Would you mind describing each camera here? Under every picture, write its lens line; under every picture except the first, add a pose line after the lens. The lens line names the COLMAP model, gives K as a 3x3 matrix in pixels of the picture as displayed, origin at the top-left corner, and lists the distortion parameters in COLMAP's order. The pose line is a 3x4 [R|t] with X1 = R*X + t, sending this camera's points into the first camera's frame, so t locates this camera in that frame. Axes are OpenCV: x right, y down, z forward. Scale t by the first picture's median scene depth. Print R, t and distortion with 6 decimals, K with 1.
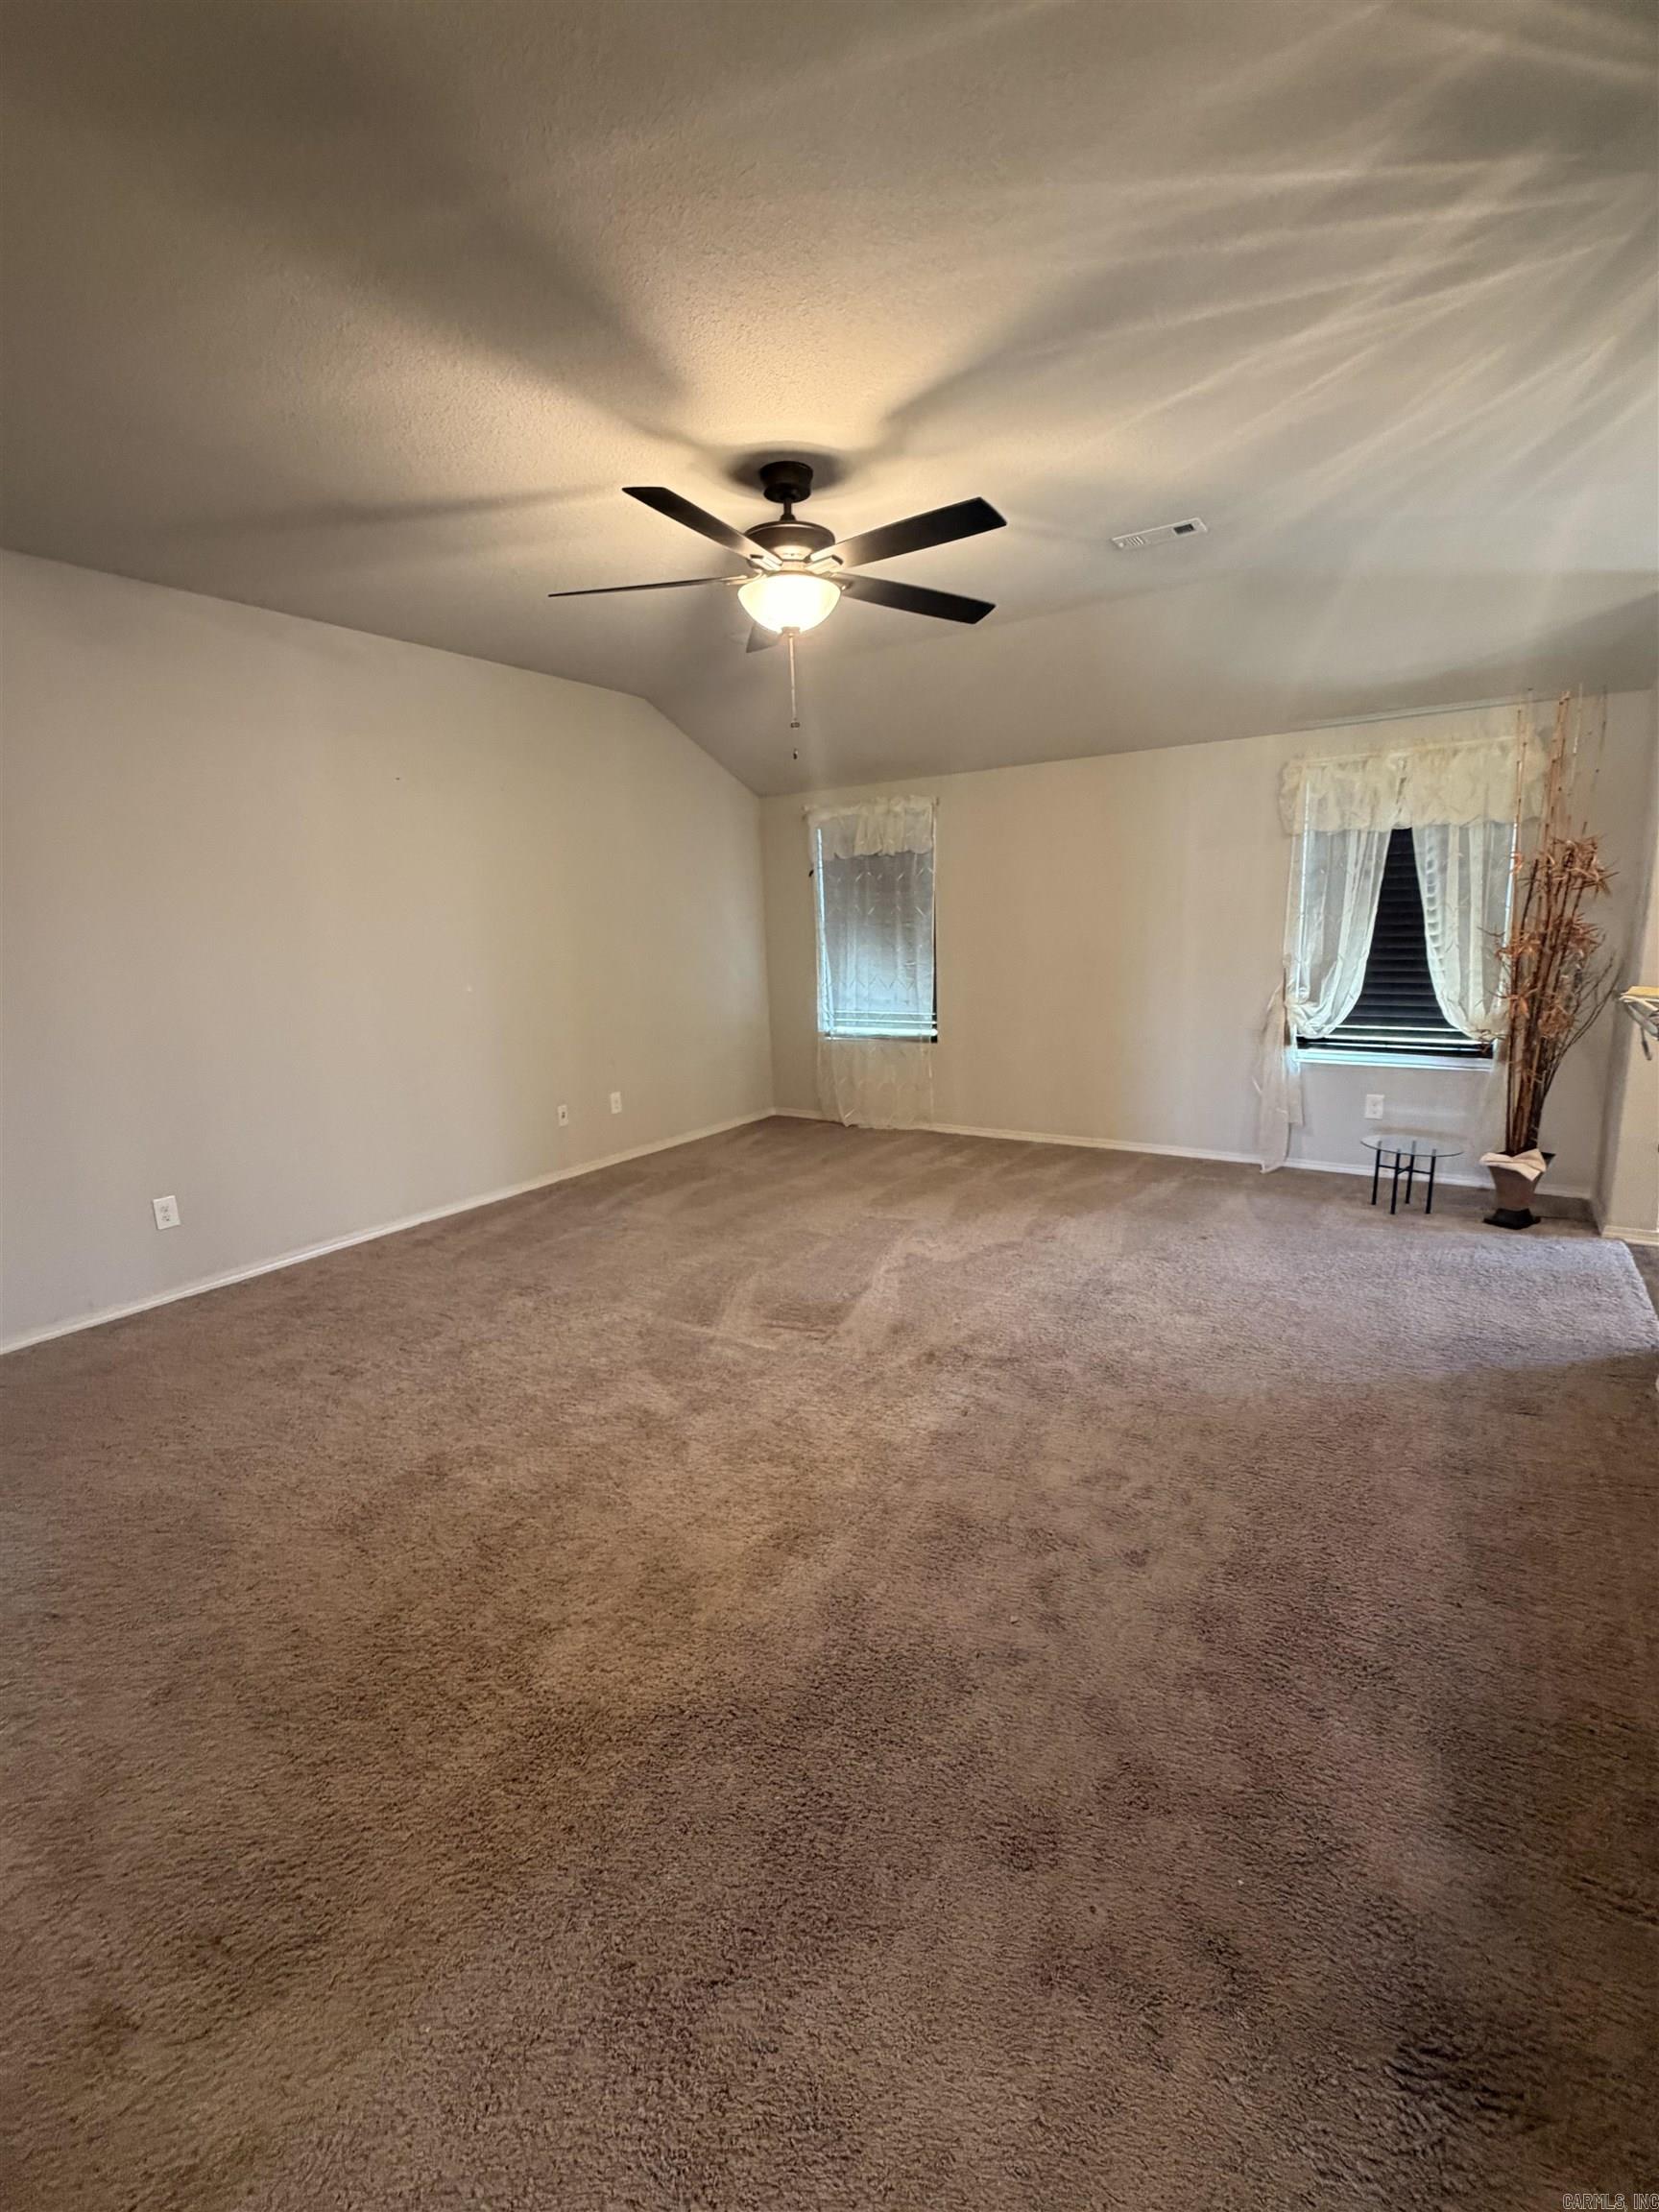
lens RADIAL K [[963.1, 0, 830.0], [0, 963.1, 1103.3], [0, 0, 1]] dist [-0.002077, -0.000183]
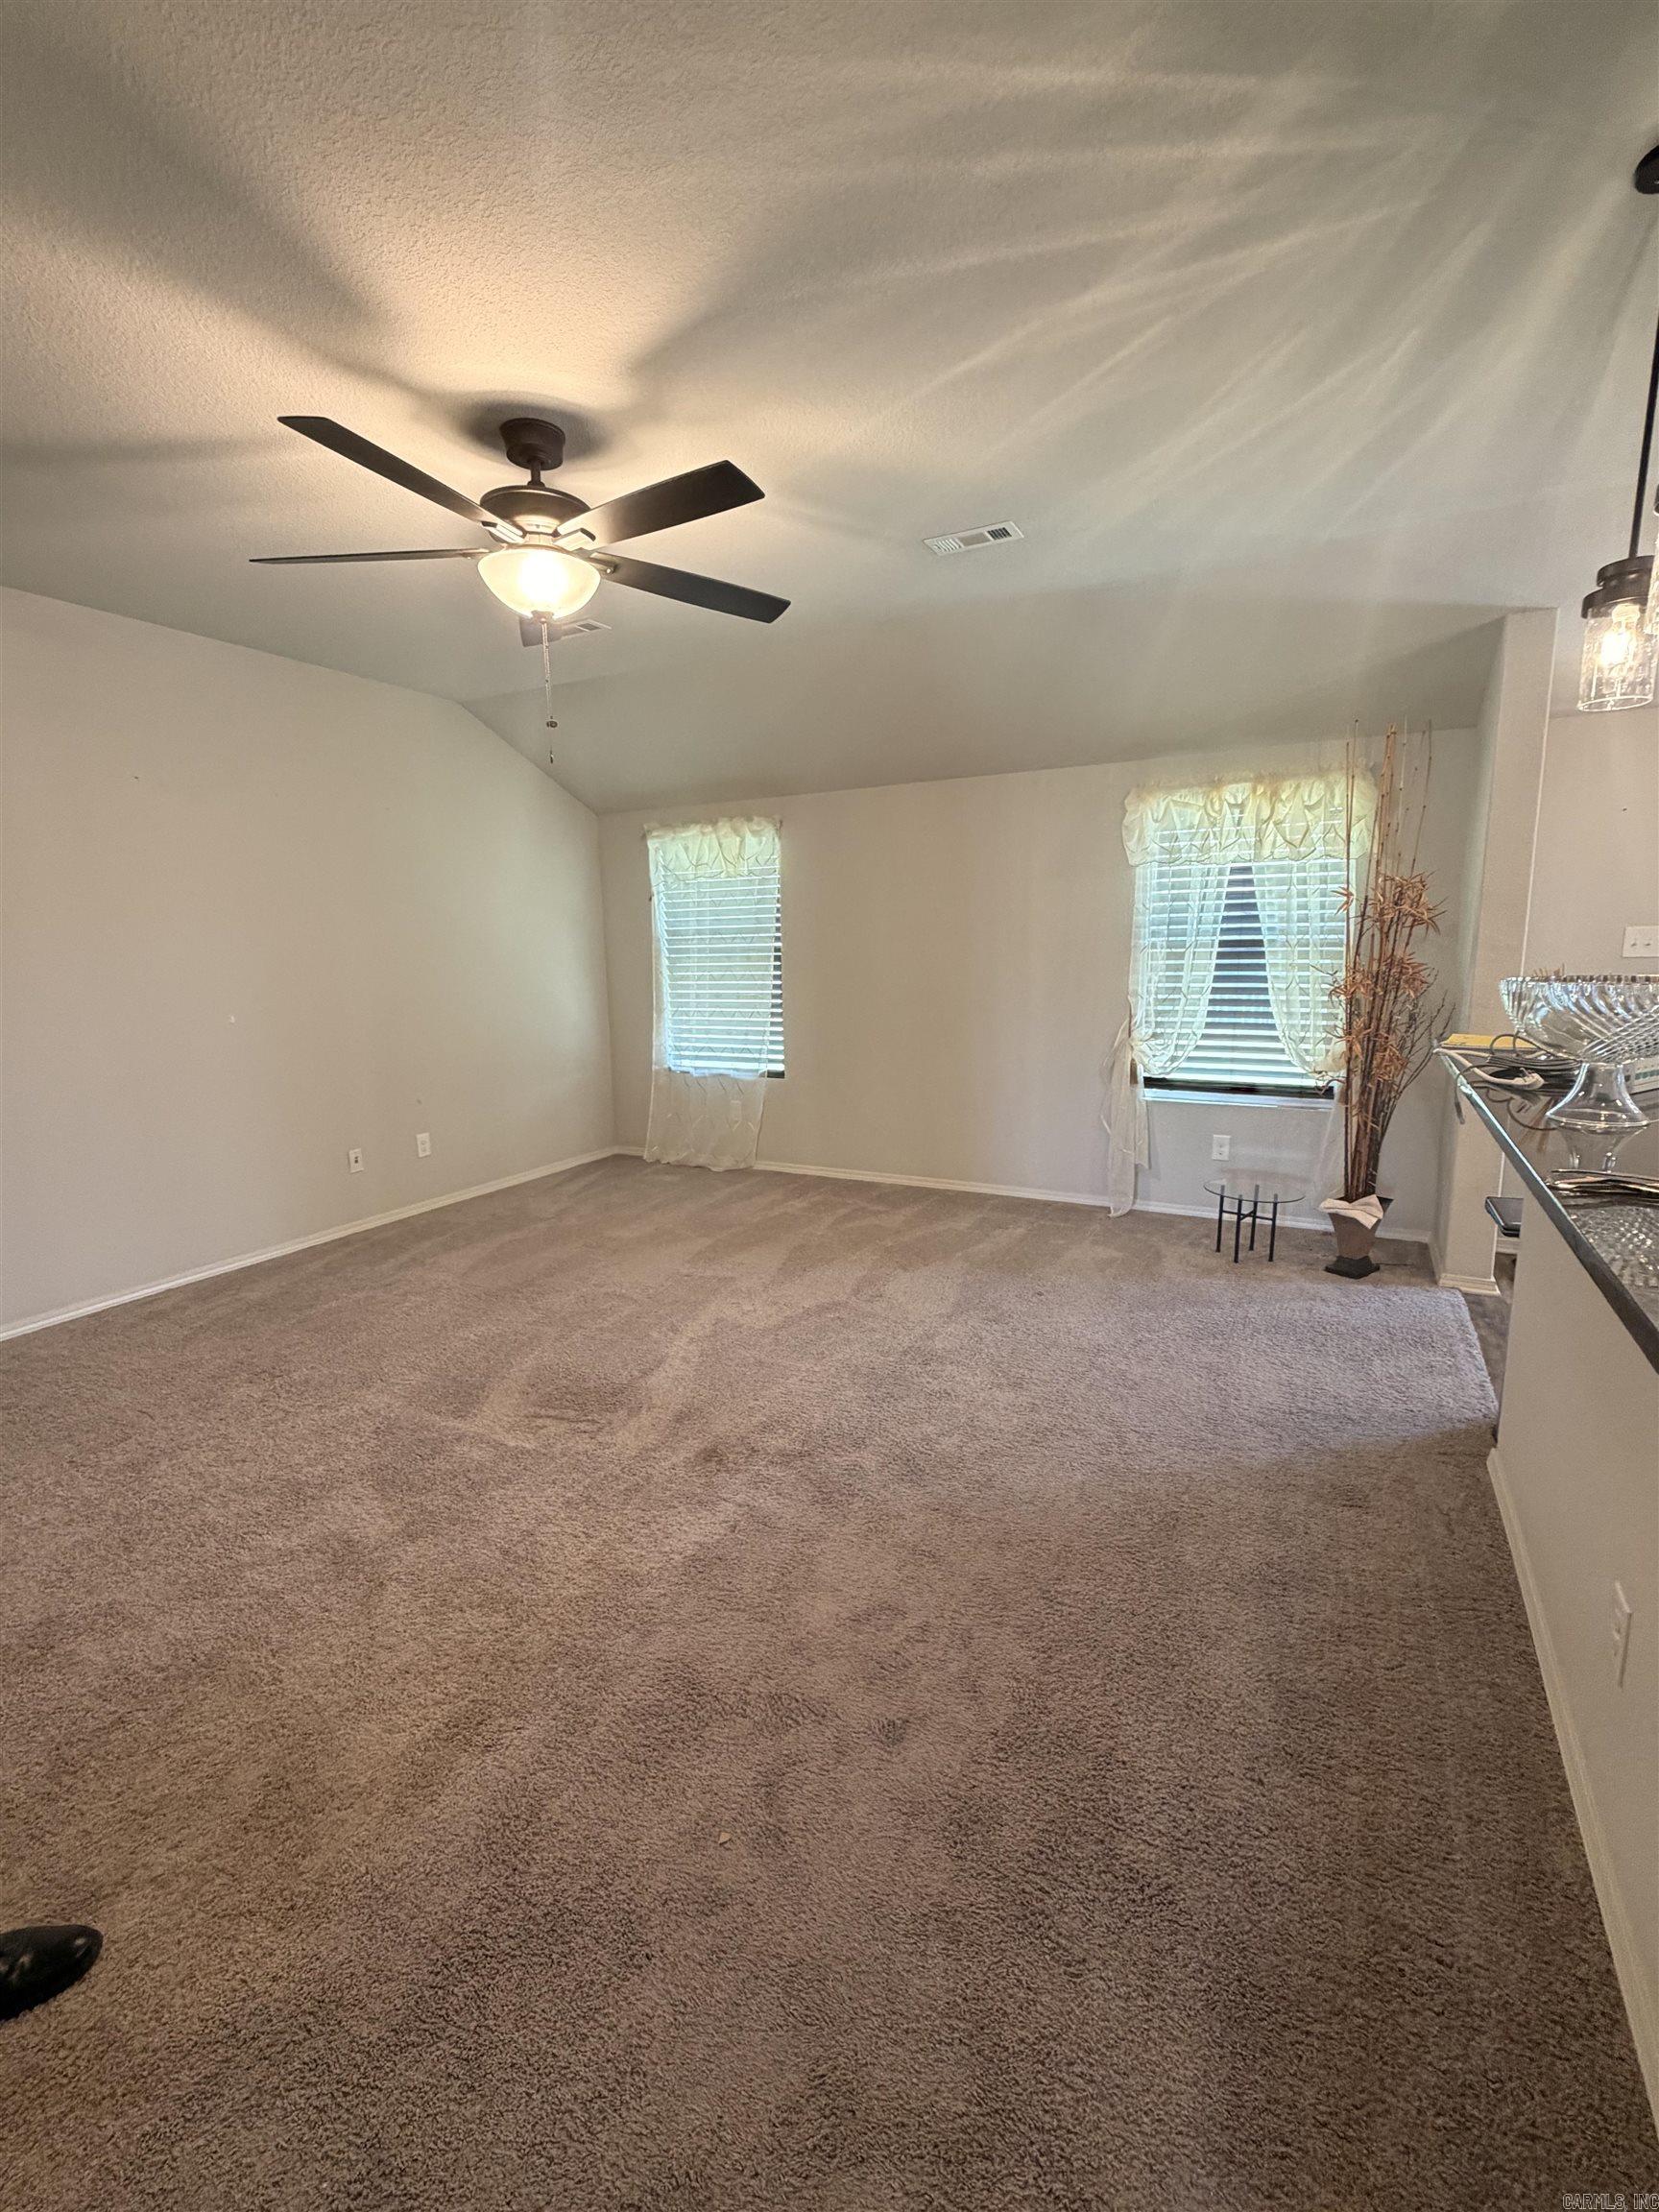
lens RADIAL K [[963.1, 0, 829.7], [0, 963.1, 1103.0], [0, 0, 1]] dist [-0.002077, -0.000183]
pose [[0.995019, -0.001034, 0.099684, 0.096181], [0.003632, 0.999658, -0.025890, -0.021721], [-0.099623, 0.026123, 0.994682, 0.092932]]
